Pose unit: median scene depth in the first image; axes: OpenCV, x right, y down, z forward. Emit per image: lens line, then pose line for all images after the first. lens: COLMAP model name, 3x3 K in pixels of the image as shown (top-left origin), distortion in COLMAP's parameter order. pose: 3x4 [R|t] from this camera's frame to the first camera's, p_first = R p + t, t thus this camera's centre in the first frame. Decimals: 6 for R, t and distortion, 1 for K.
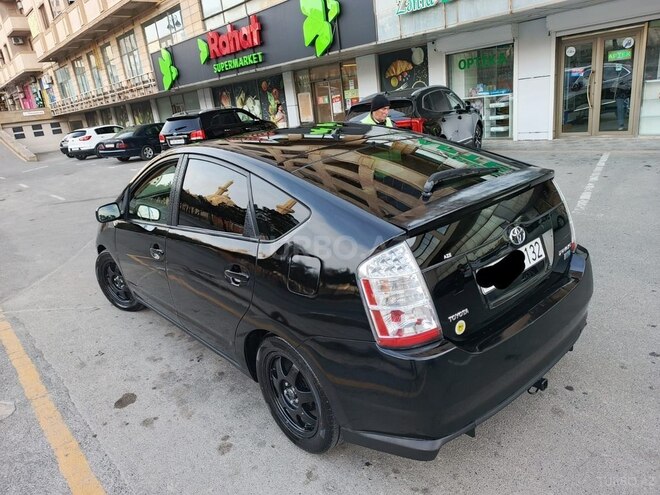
lens RADIAL K [[468.0, 0, 328.7], [0, 468.0, 250.0], [0, 0, 1]] dist [0.015821, -0.006199]
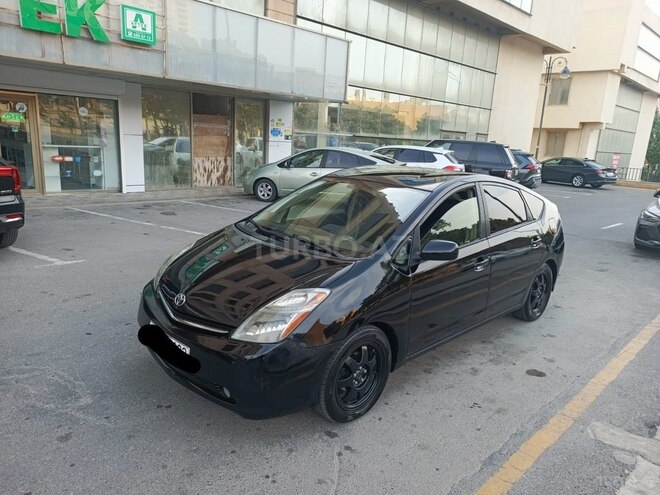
lens RADIAL K [[466.8, 0, 328.5], [0, 466.8, 249.1], [0, 0, 1]] dist [0.025402, -0.015761]
pose [[-0.063457, -0.118714, 0.990899, -0.374343], [0.263373, 0.955708, 0.131364, -0.071605], [-0.962605, 0.269312, -0.029380, 0.346732]]
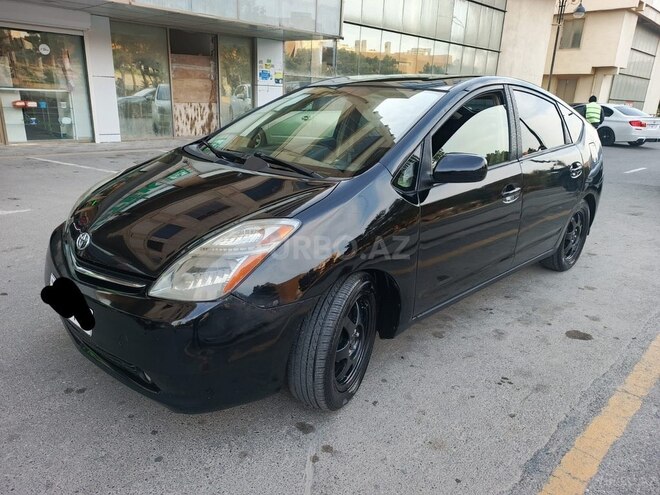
lens RADIAL K [[468.0, 0, 328.7], [0, 468.0, 250.0], [0, 0, 1]] dist [0.015821, -0.006199]
pose [[-0.063300, -0.201572, 0.977426, -0.306582], [0.278441, 0.936932, 0.211254, -0.044727], [-0.958365, 0.285528, -0.003182, 0.338641]]
